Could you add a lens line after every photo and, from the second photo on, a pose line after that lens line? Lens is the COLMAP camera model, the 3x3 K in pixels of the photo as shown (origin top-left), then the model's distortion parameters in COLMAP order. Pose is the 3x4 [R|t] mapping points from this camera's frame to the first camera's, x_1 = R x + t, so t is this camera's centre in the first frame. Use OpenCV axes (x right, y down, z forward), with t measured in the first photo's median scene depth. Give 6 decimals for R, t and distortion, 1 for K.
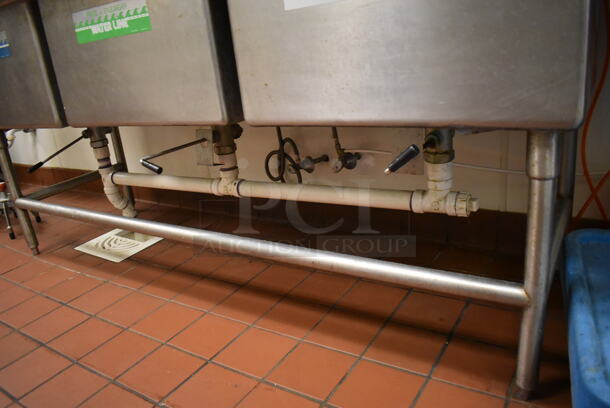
lens RADIAL K [[490.2, 0, 305.0], [0, 490.2, 204.0], [0, 0, 1]] dist [-0.066110, 0.001480]
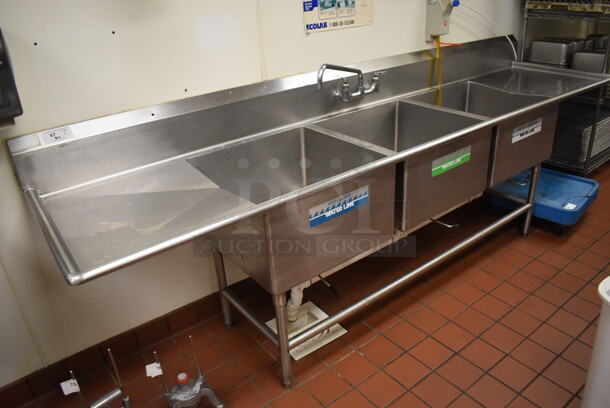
lens RADIAL K [[466.6, 0, 305.0], [0, 466.6, 204.0], [0, 0, 1]] dist [-0.066237, 0.002876]
pose [[0.324190, -0.330041, 0.886552, -2.002561], [0.331545, 0.917364, 0.220274, -0.721104], [-0.885990, 0.222522, 0.406824, 0.716446]]
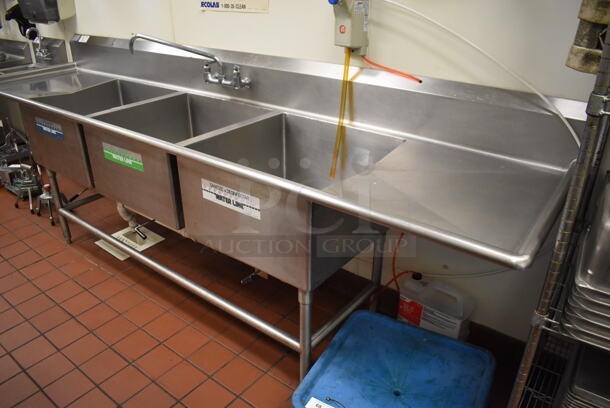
lens RADIAL K [[466.6, 0, 305.0], [0, 466.6, 204.0], [0, 0, 1]] dist [-0.066237, 0.002876]
pose [[0.991526, 0.129690, -0.007509, 0.262429], [-0.127777, 0.984063, 0.123662, -0.445880], [0.023427, -0.121654, 0.992296, -0.615680]]
